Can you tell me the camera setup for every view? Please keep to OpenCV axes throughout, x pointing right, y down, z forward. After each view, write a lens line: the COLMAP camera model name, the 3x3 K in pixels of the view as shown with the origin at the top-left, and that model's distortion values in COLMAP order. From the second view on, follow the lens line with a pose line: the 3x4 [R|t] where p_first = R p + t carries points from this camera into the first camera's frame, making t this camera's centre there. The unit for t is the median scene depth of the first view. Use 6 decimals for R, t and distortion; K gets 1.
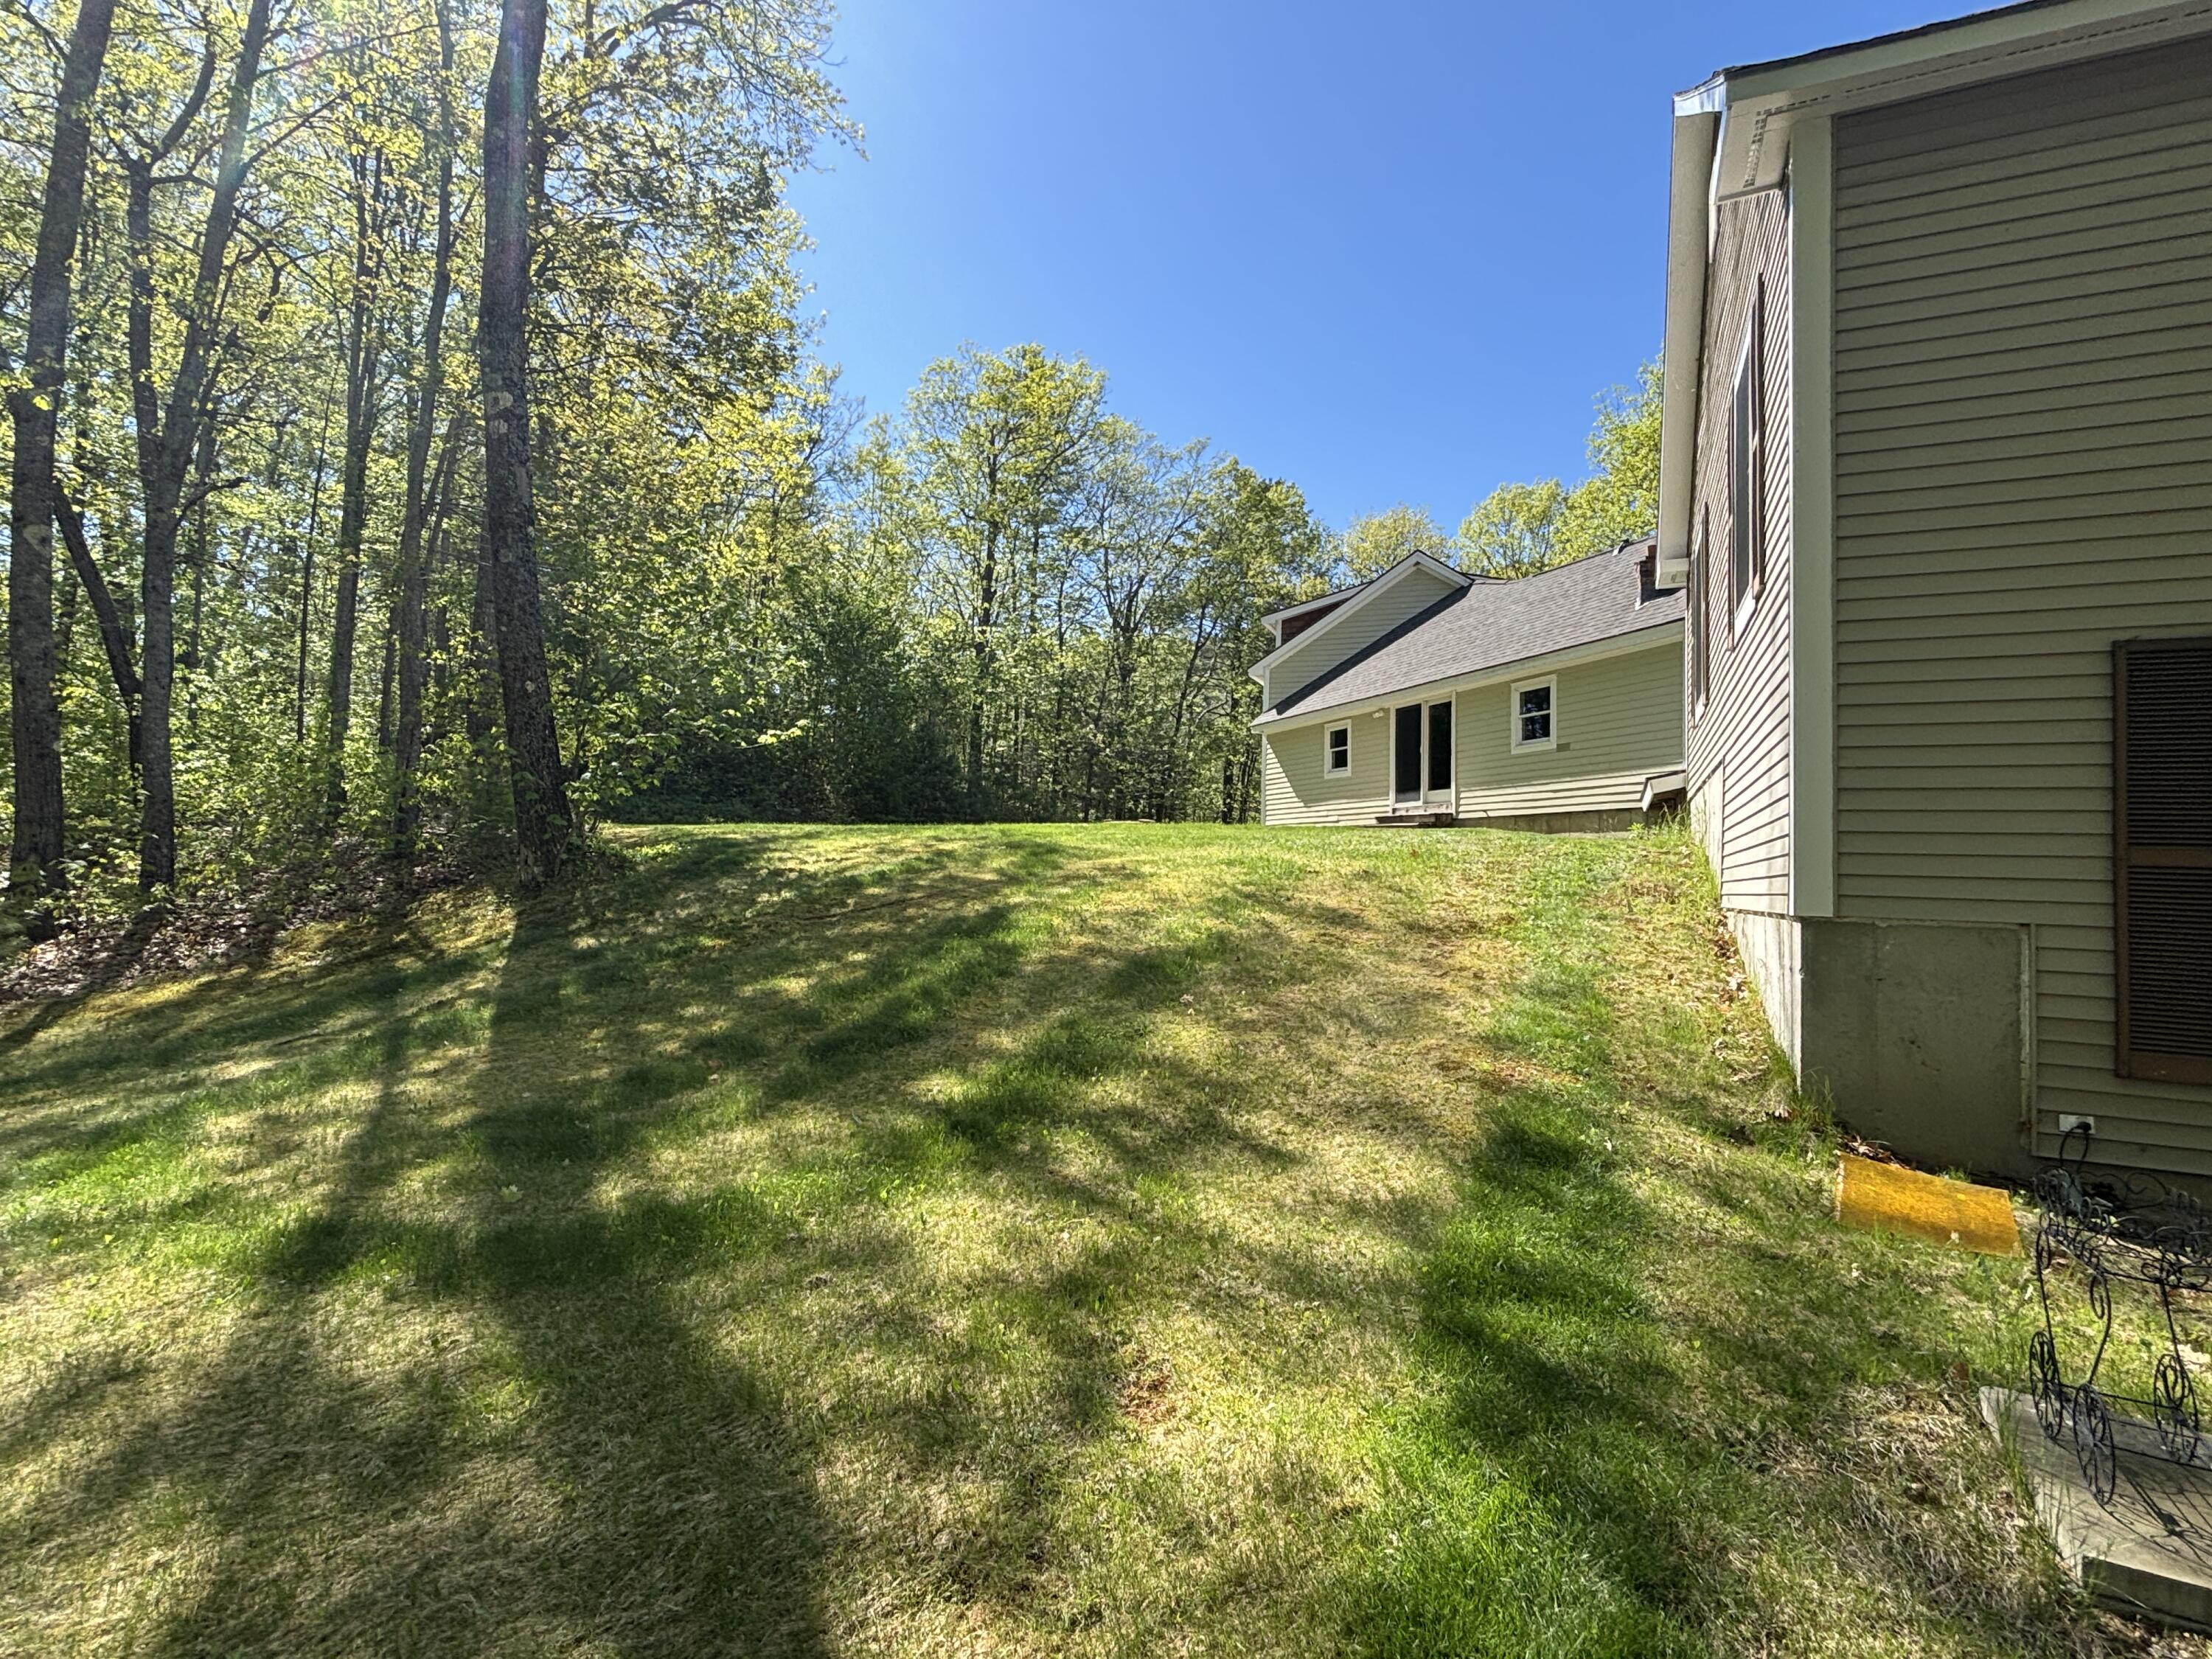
lens RADIAL K [[1119.1, 0, 1098.5], [0, 1119.1, 822.0], [0, 0, 1]] dist [-0.000241, 0.008123]
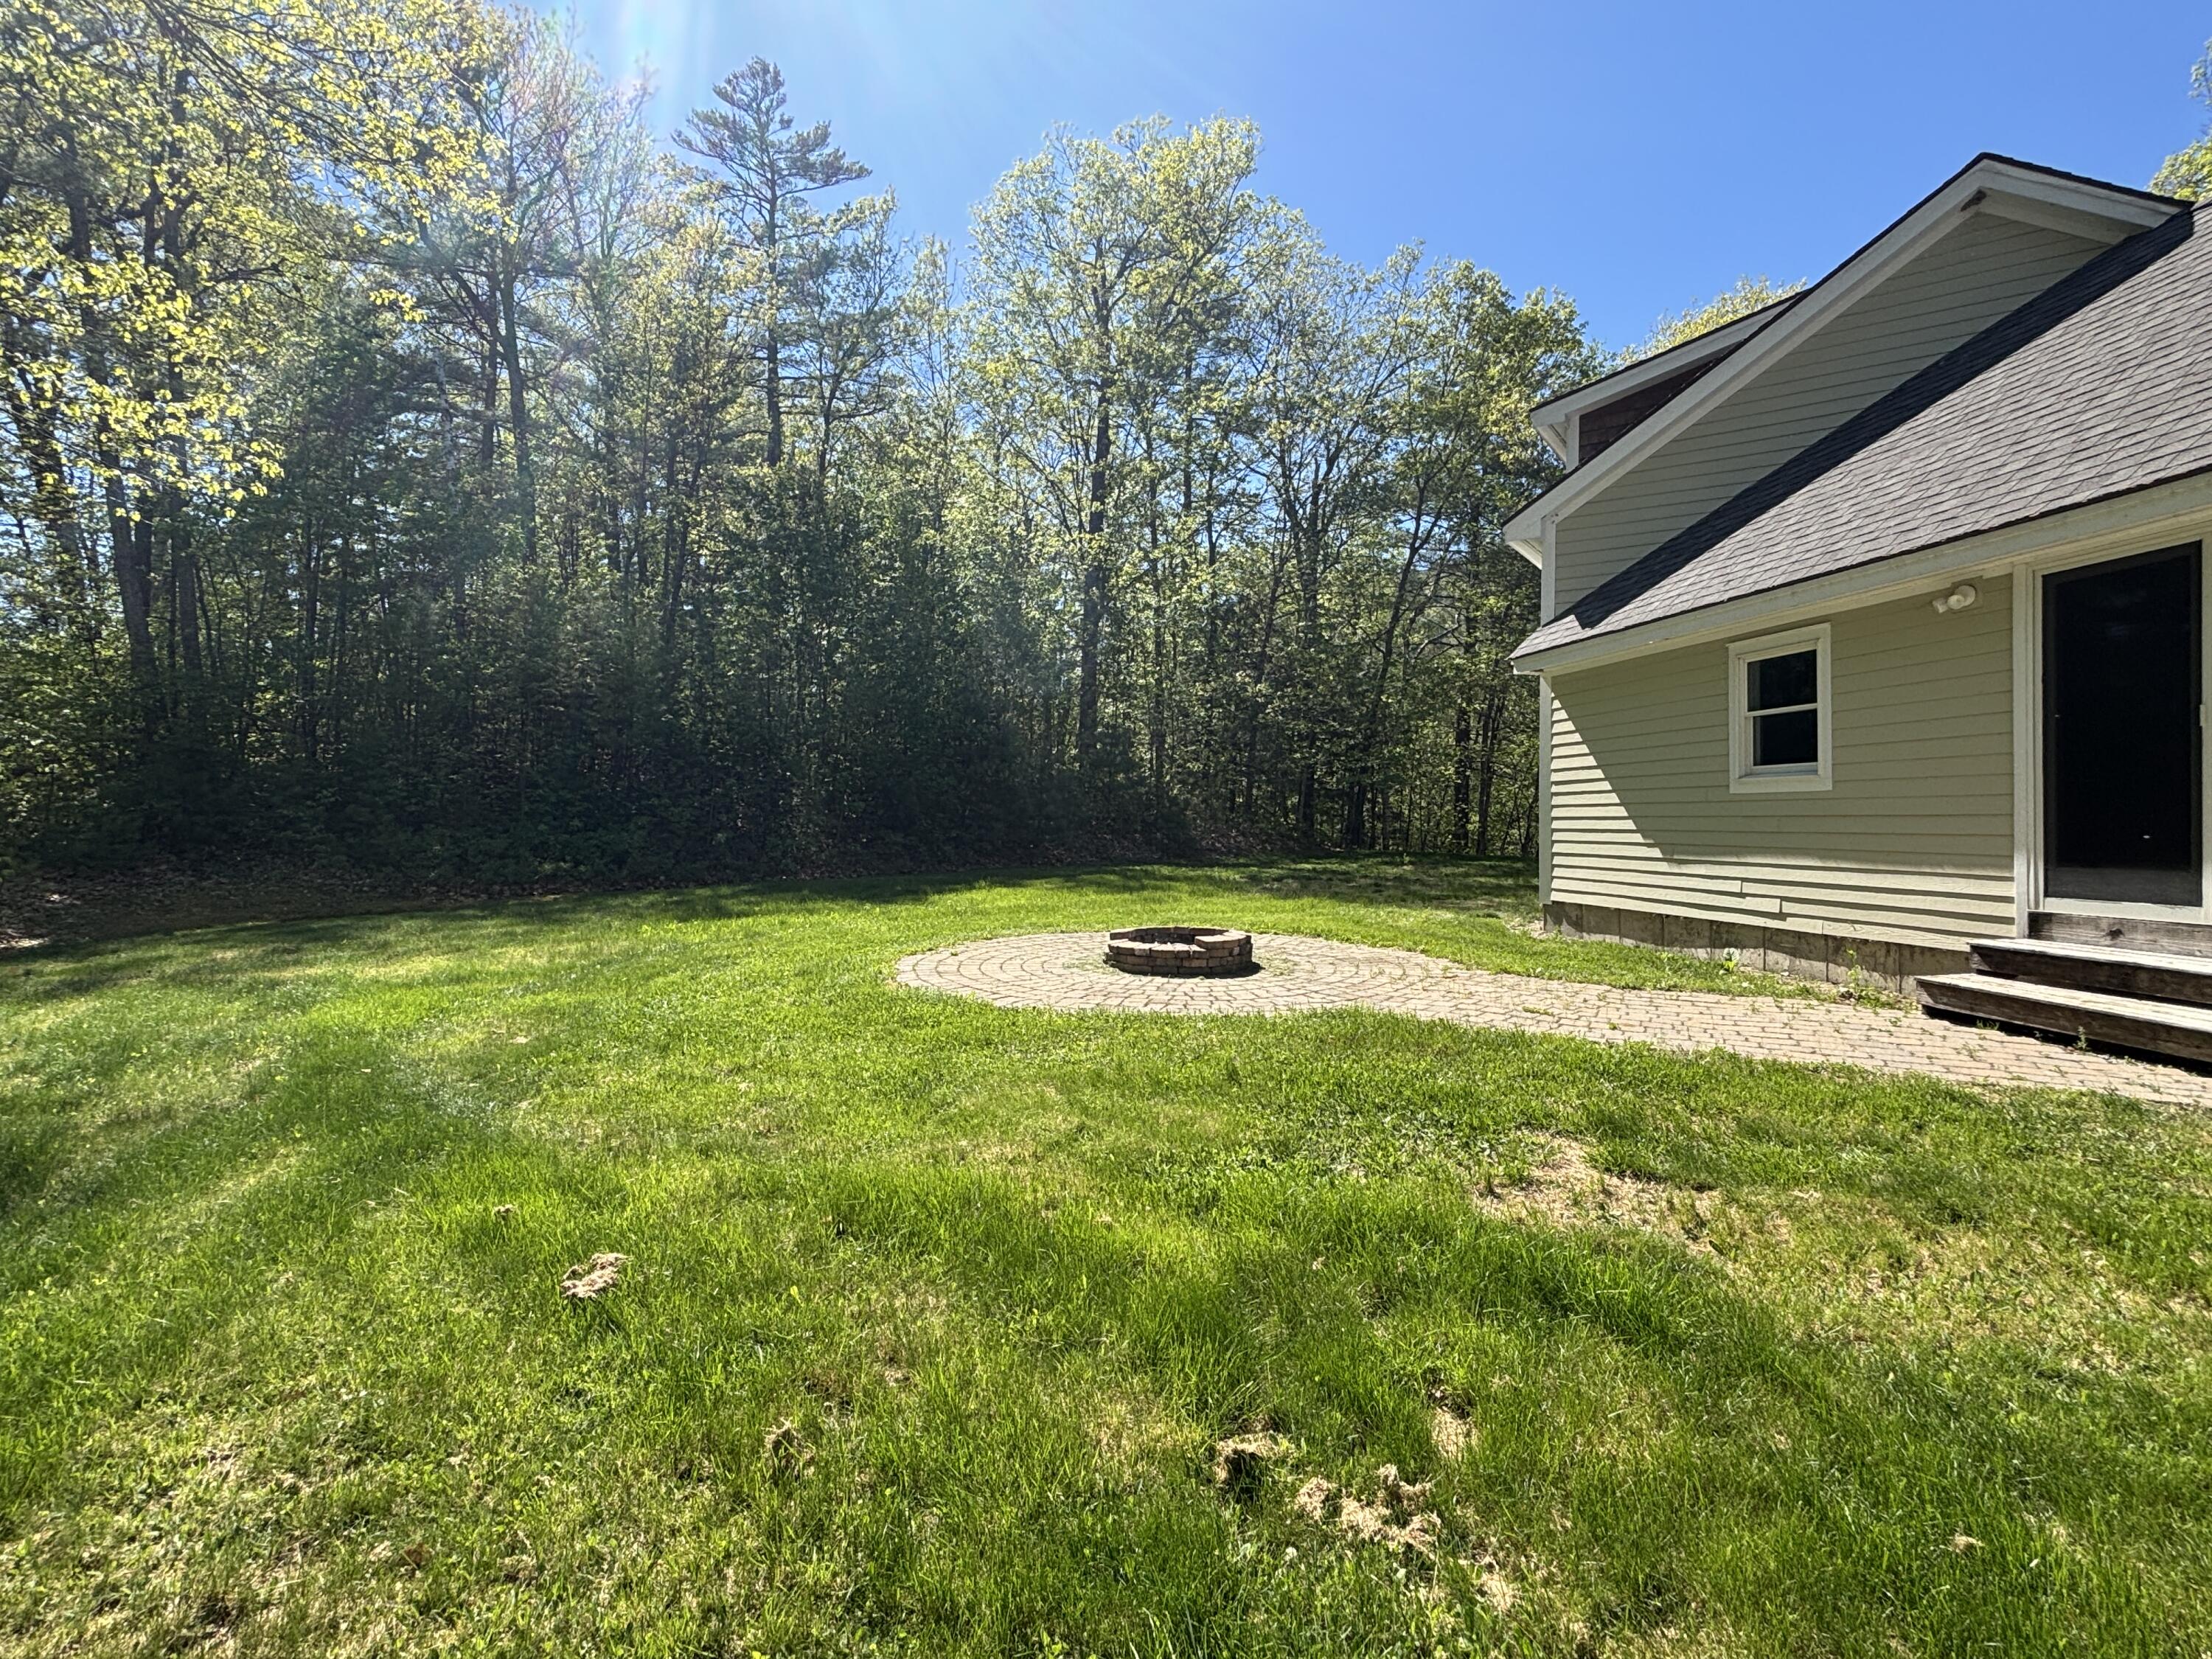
lens RADIAL K [[1119.1, 0, 1098.5], [0, 1119.1, 822.0], [0, 0, 1]] dist [-0.000241, 0.008123]
pose [[0.979283, -0.029929, -0.200271, 0.222806], [0.040303, 0.998037, 0.047927, -0.171409], [0.198444, -0.055005, 0.978568, 1.866378]]
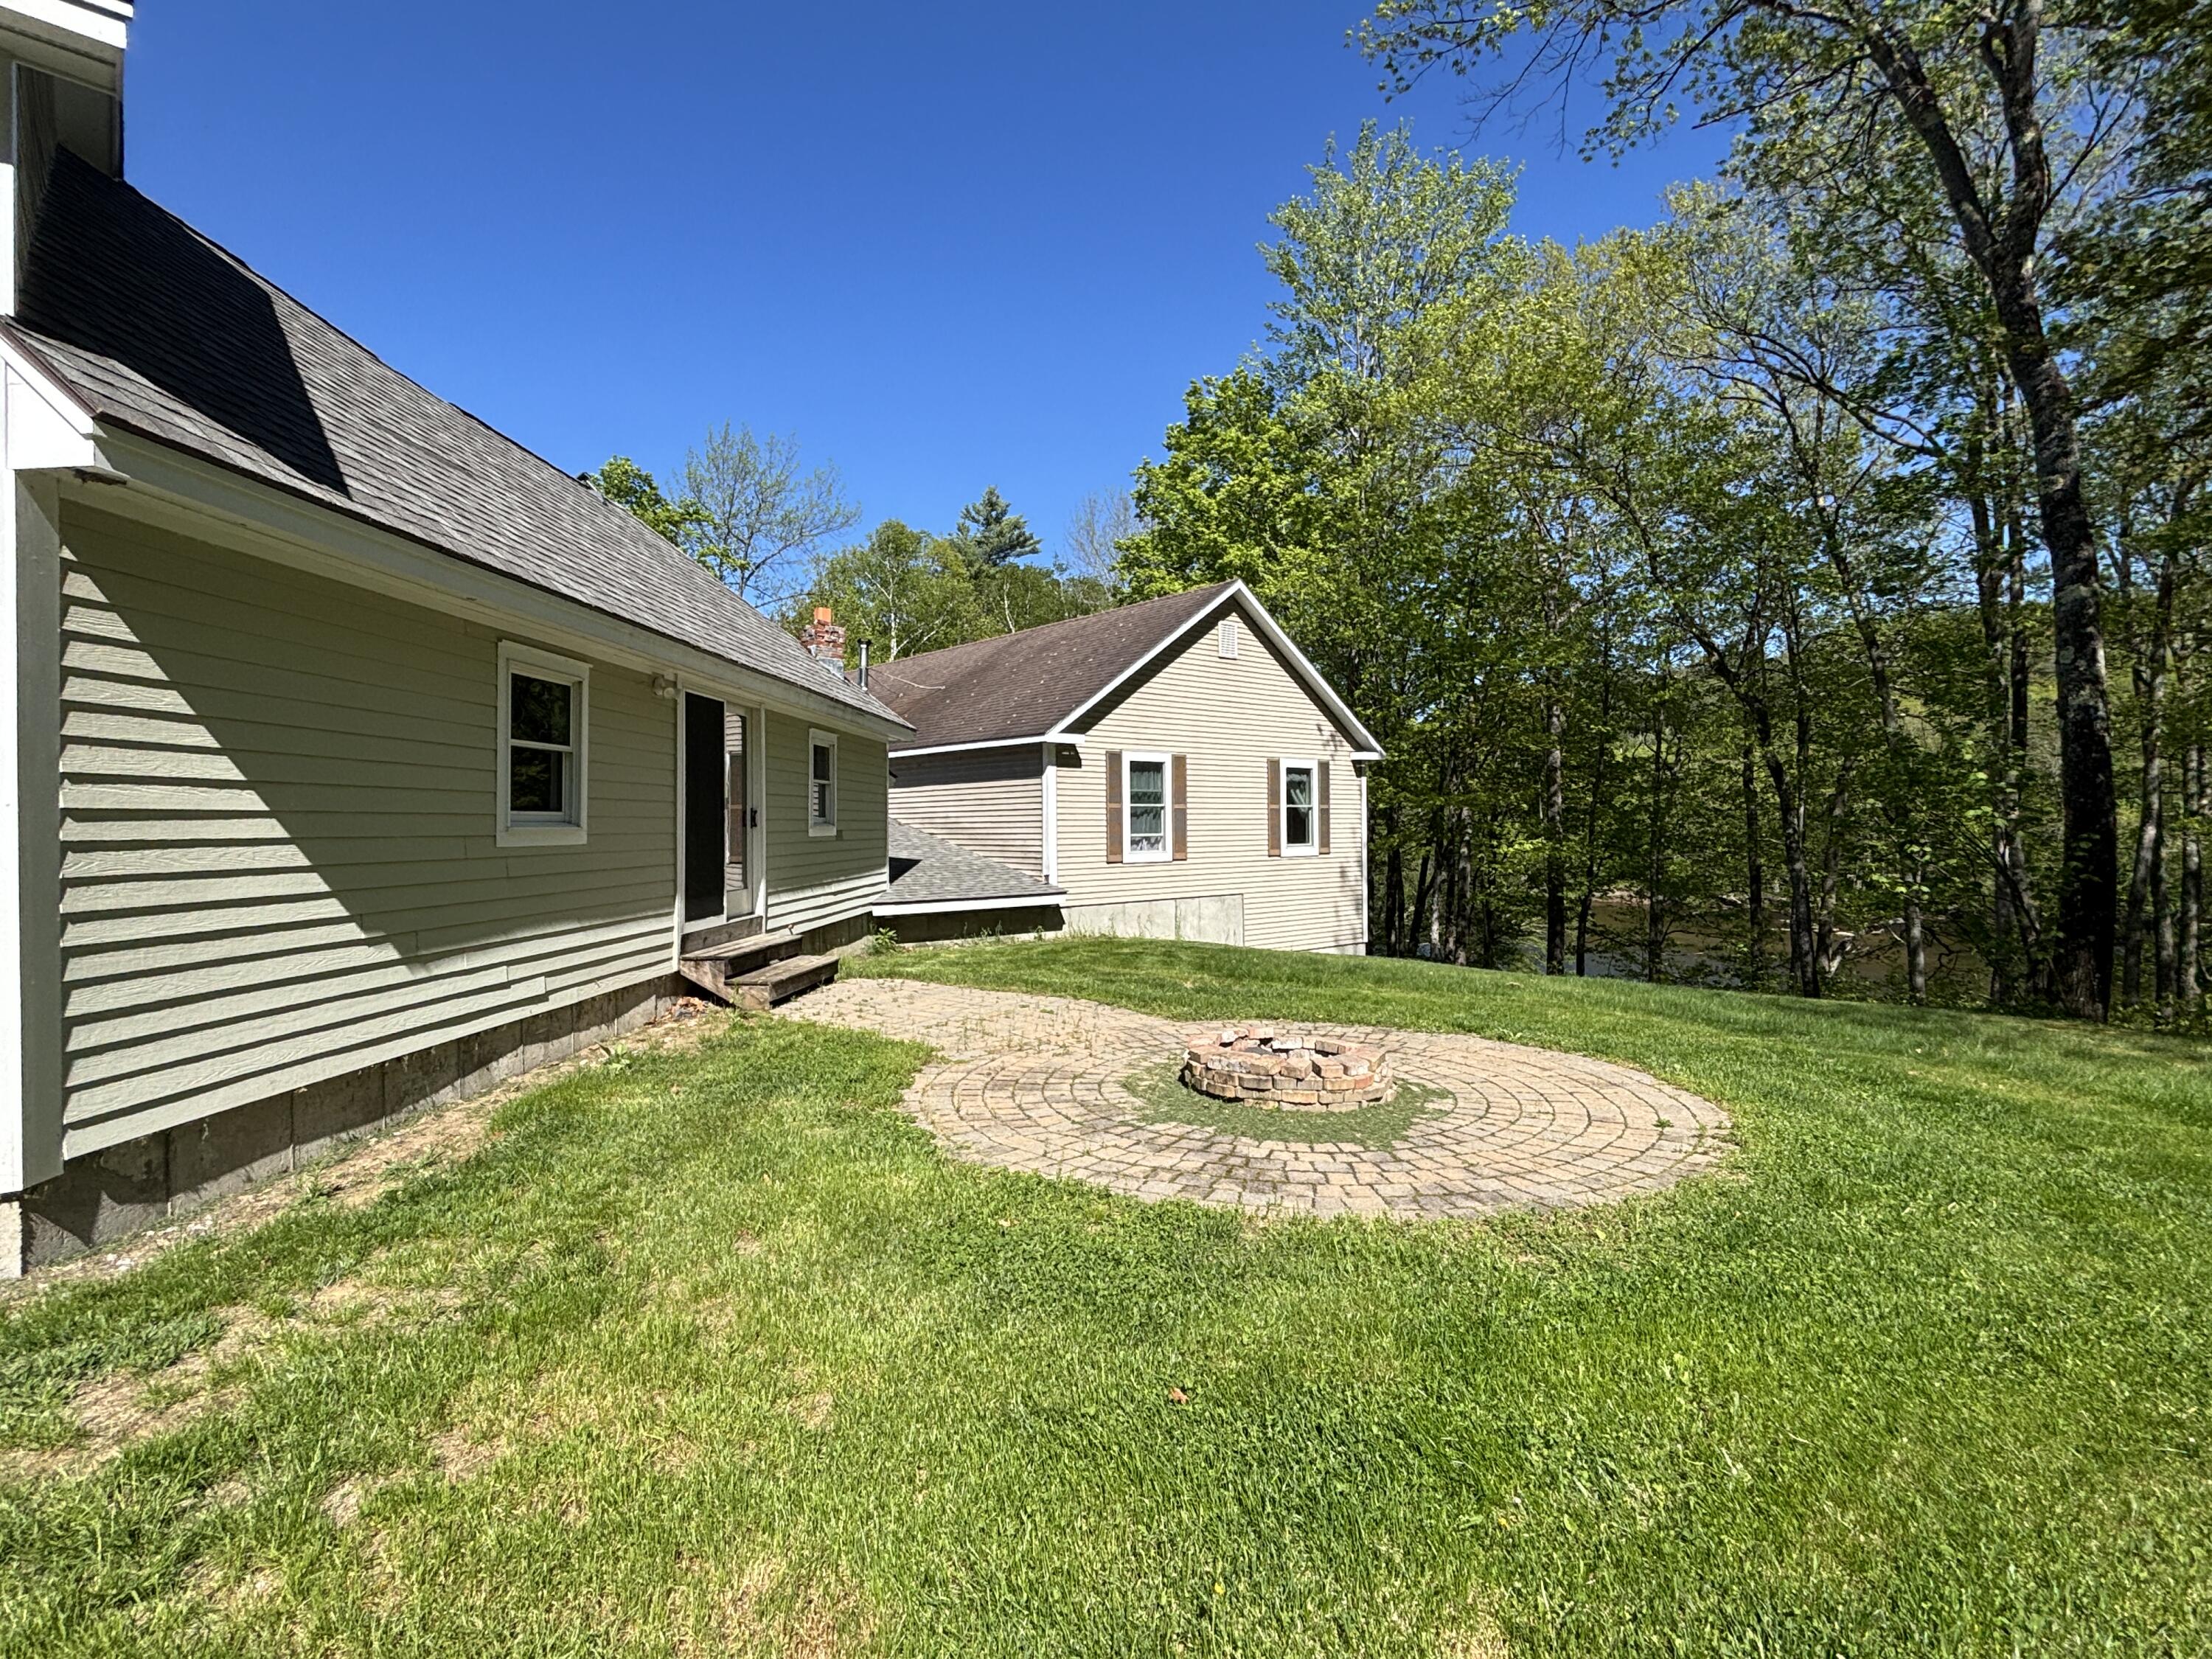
lens RADIAL K [[1086.0, 0, 1105.7], [0, 1086.0, 823.5], [0, 0, 1]] dist [0.017553, -0.020086]
pose [[-0.918215, -0.018282, 0.395661, -0.103209], [-0.036982, 0.998528, -0.039685, -0.121101], [-0.394353, -0.051072, -0.917539, 3.695492]]
